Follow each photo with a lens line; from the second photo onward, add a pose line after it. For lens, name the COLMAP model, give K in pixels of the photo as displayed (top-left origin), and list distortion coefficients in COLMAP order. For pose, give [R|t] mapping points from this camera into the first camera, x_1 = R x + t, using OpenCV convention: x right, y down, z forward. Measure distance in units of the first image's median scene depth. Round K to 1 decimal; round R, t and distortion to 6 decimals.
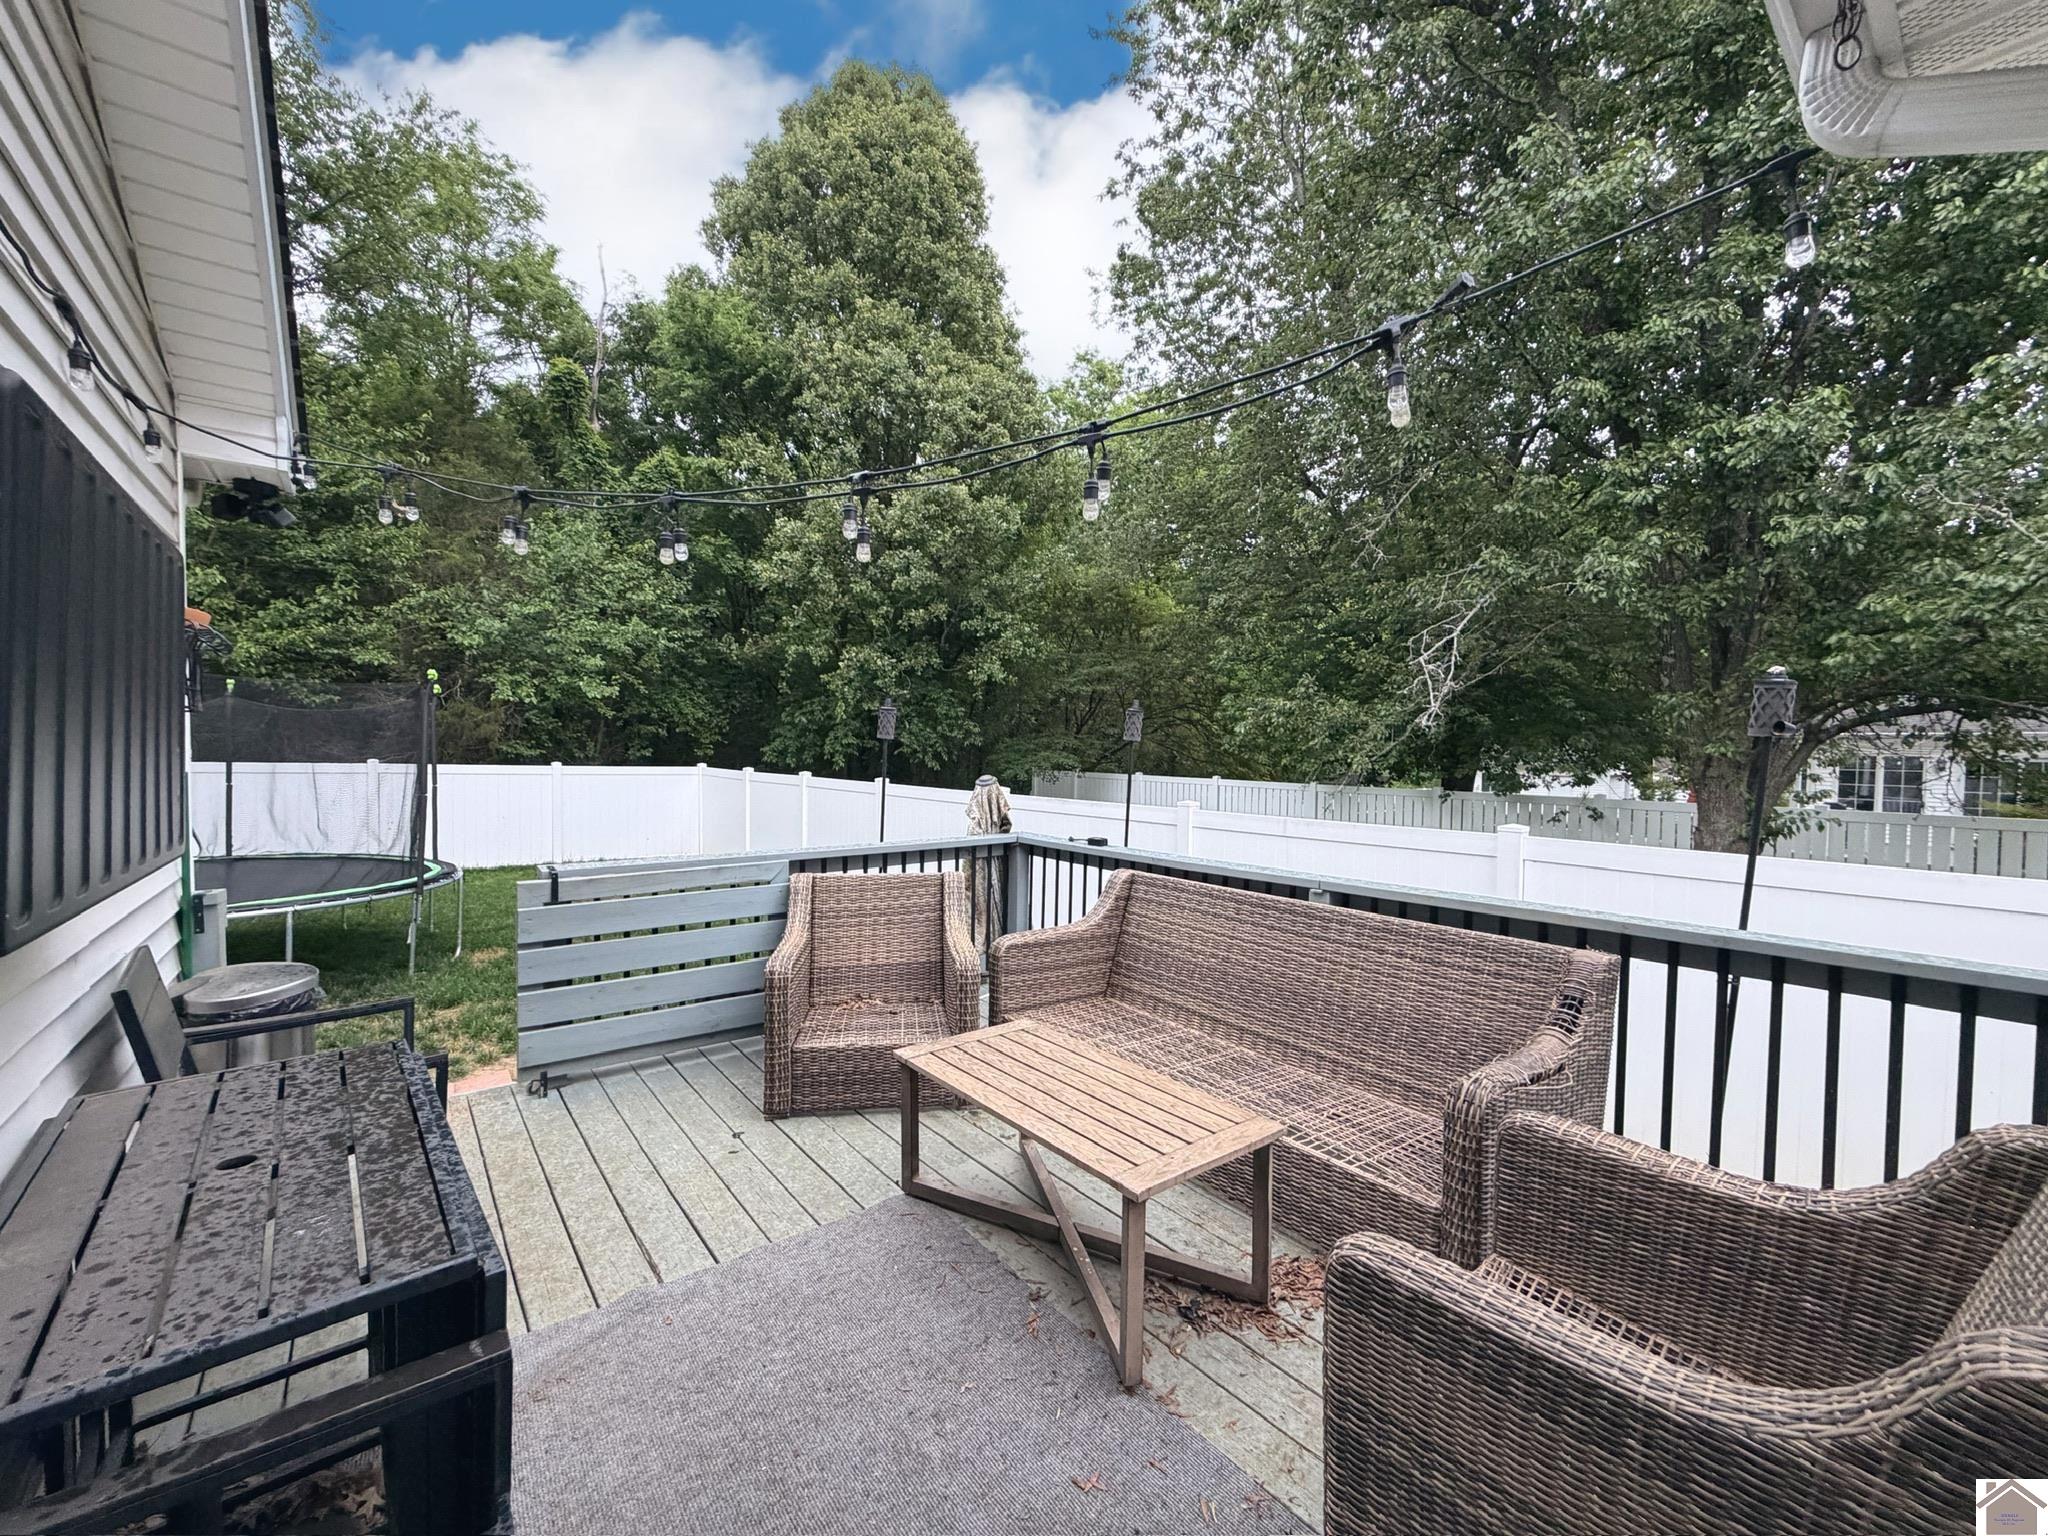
lens RADIAL K [[815.4, 0, 1019.9], [0, 815.4, 772.2], [0, 0, 1]] dist [0.000880, -0.000001]
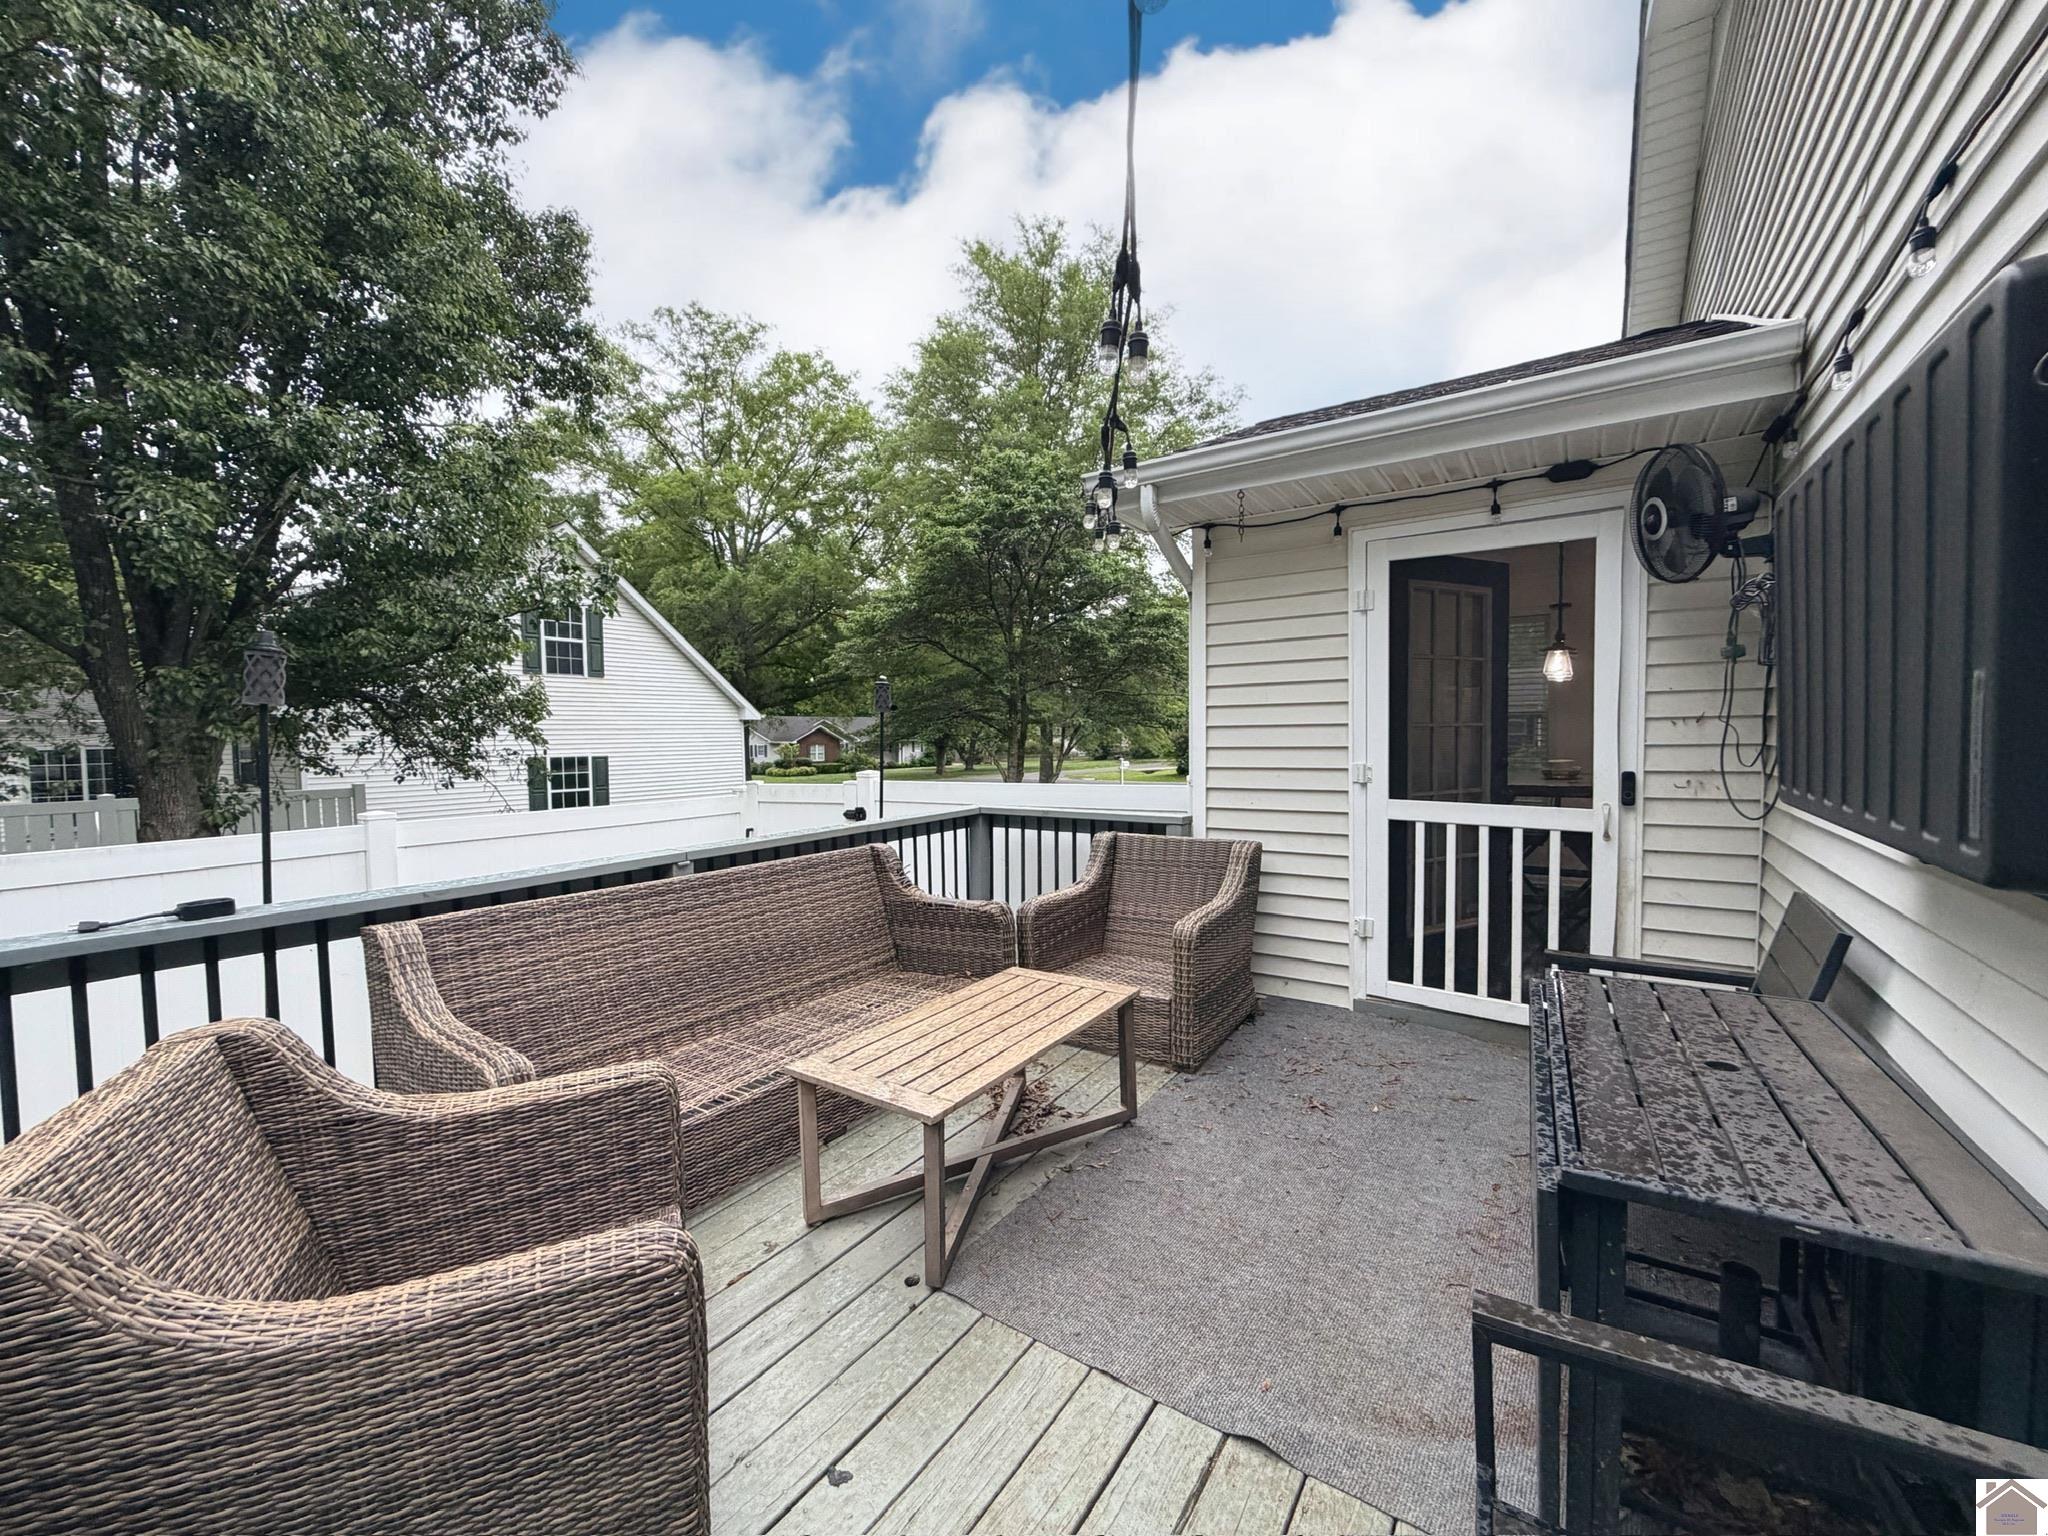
lens RADIAL K [[810.9, 0, 1023.1], [0, 810.9, 770.7], [0, 0, 1]] dist [0.000423, -0.000528]
pose [[-0.296193, -0.048861, 0.953877, -0.915662], [0.041487, 0.997090, 0.063957, -0.016137], [-0.954227, 0.058517, -0.293304, 1.181478]]
